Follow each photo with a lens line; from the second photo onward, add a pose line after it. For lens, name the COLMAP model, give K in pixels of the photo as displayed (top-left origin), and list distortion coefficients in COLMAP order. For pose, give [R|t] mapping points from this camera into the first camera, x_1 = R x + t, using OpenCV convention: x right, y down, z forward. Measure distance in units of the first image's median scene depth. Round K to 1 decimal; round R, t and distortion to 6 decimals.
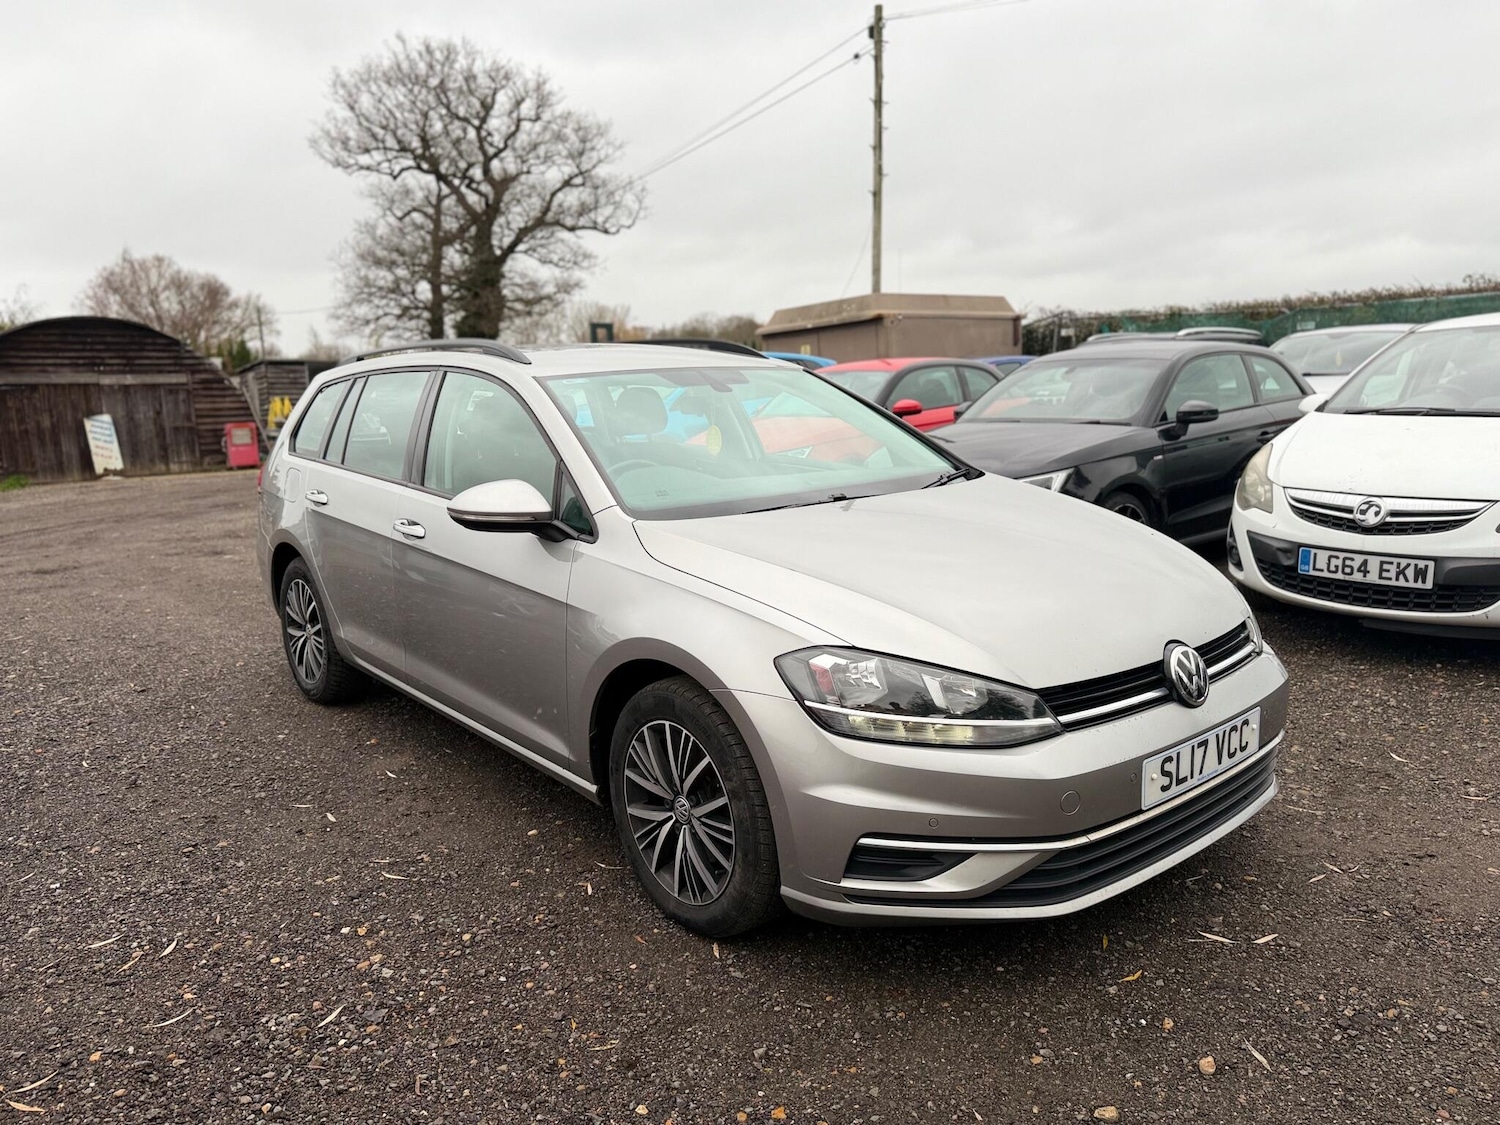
lens RADIAL K [[1093.1, 0, 746.7], [0, 1093.1, 565.8], [0, 0, 1]] dist [0.018530, -0.027687]
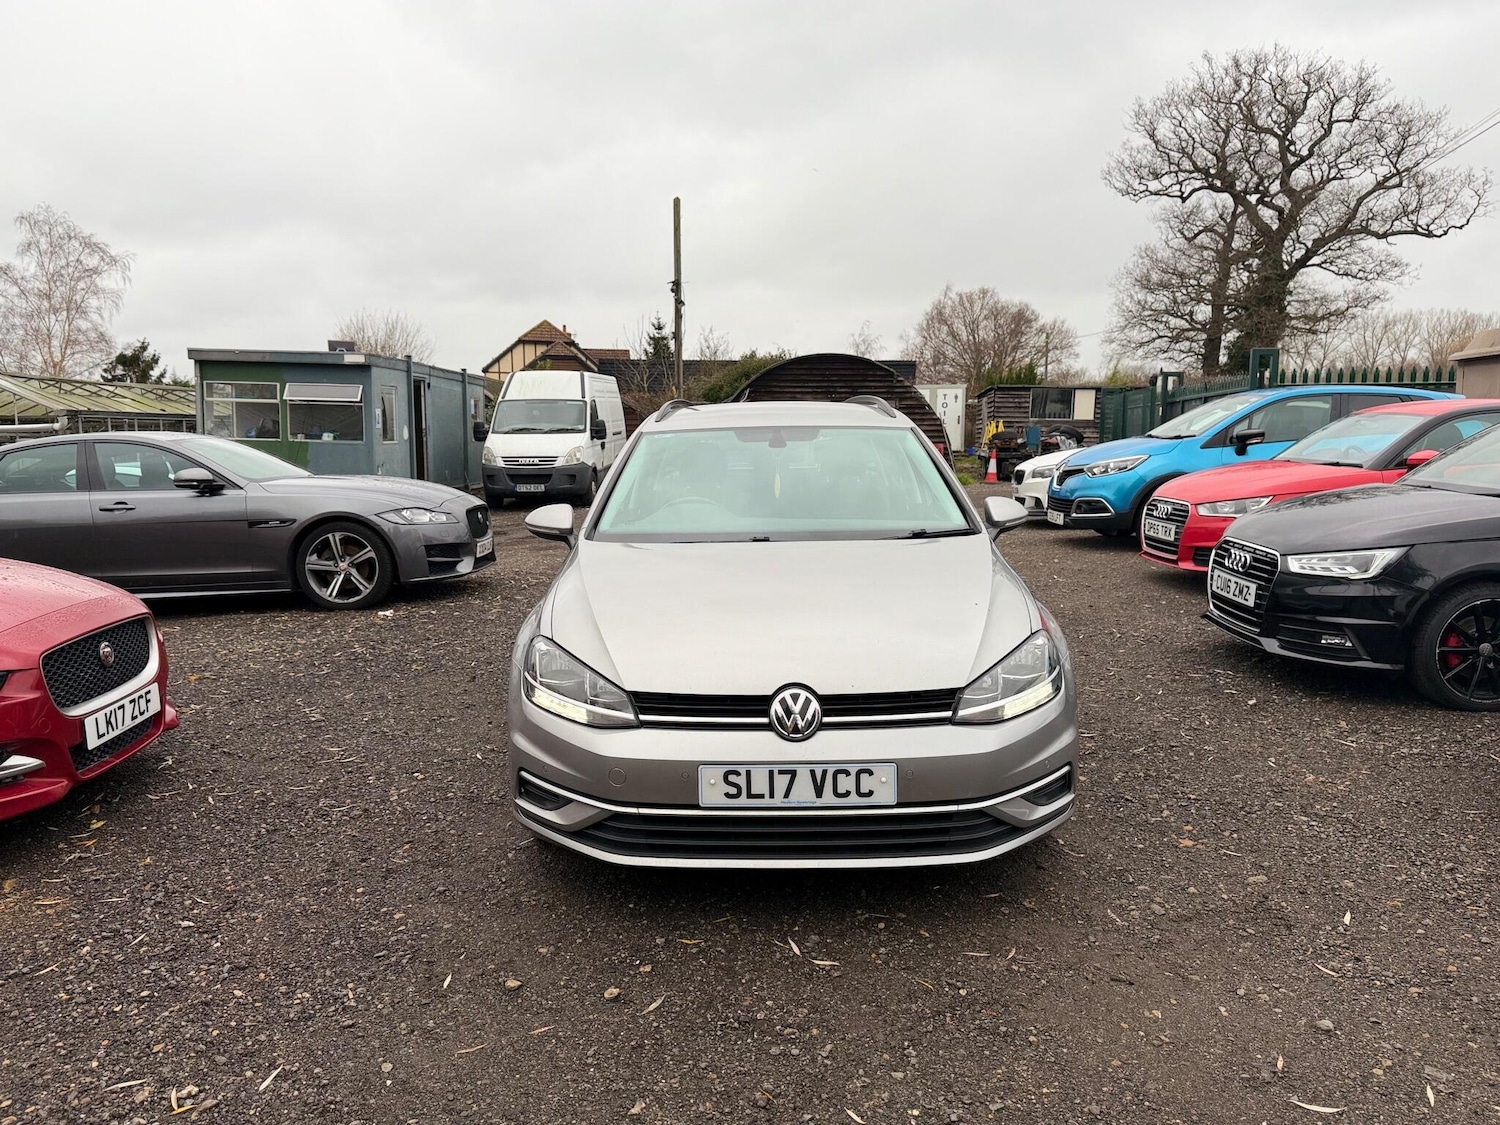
lens RADIAL K [[1089.2, 0, 750.0], [0, 1089.2, 562.5], [0, 0, 1]] dist [0.029229, -0.040552]
pose [[0.768870, 0.103640, -0.630950, 0.143237], [-0.116445, 0.992971, 0.021208, -0.010675], [0.628713, 0.057165, 0.775534, 0.006476]]
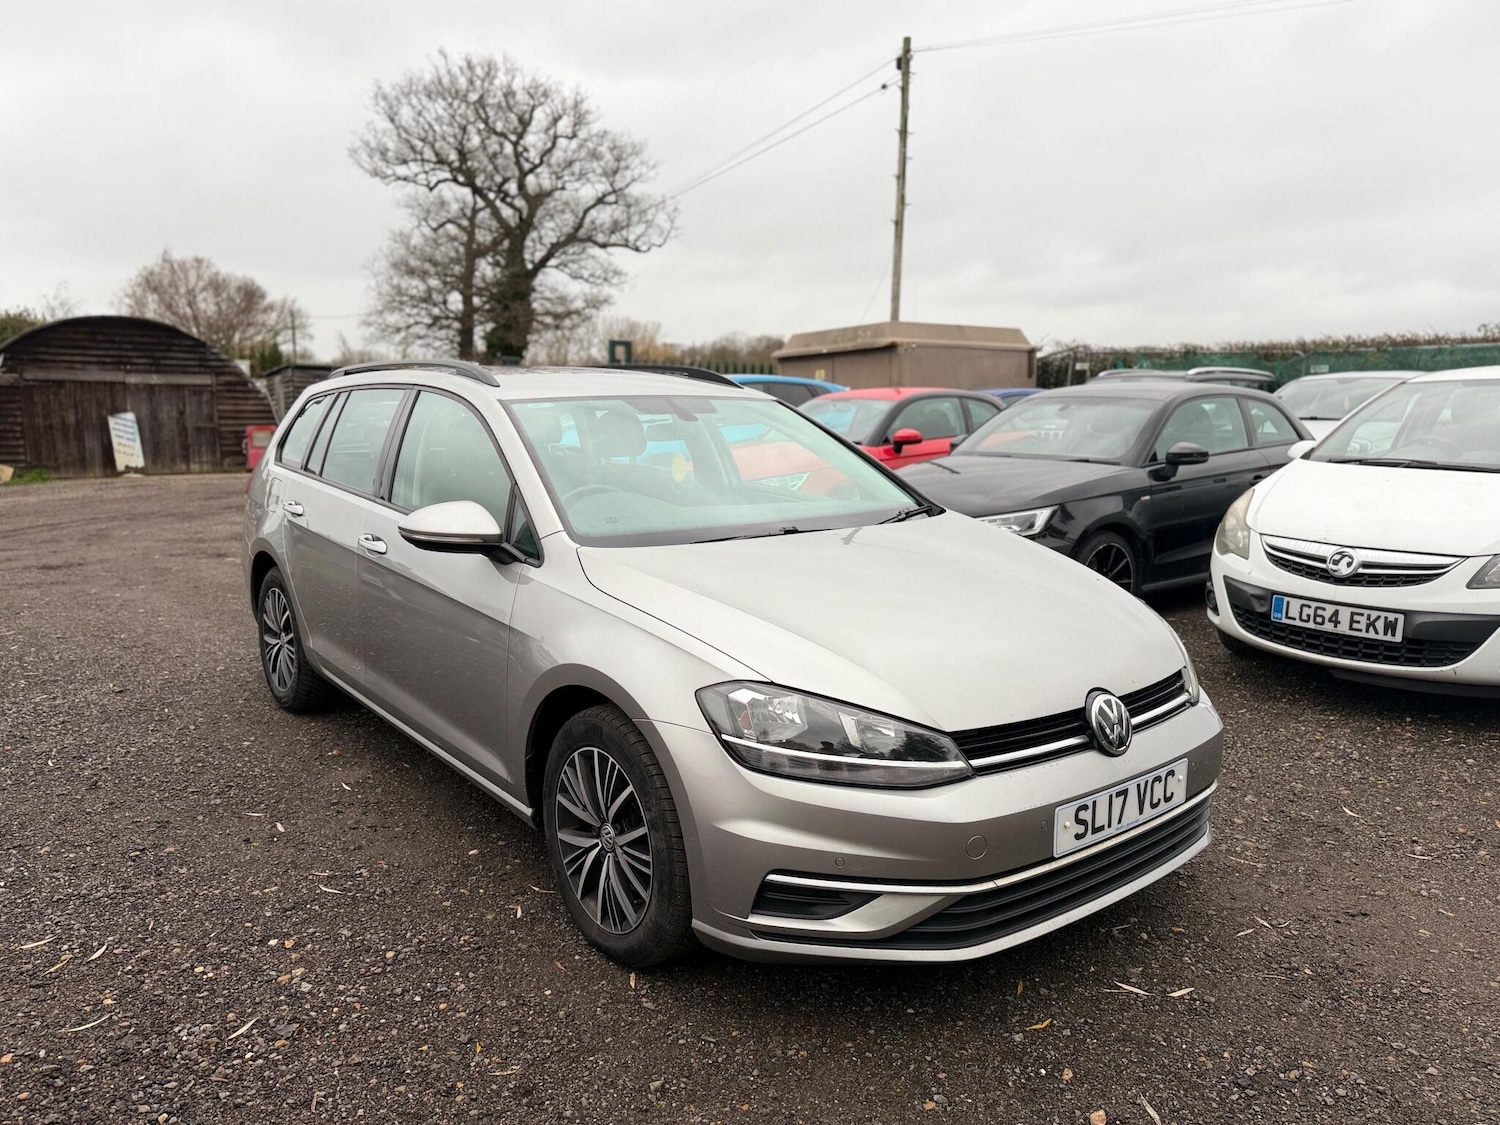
lens RADIAL K [[1089.2, 0, 750.0], [0, 1089.2, 562.5], [0, 0, 1]] dist [0.029229, -0.040552]
pose [[0.999136, 0.038543, -0.015516, 0.010803], [-0.038848, 0.999048, -0.019835, -0.002026], [0.014736, 0.020421, 0.999683, -0.001214]]
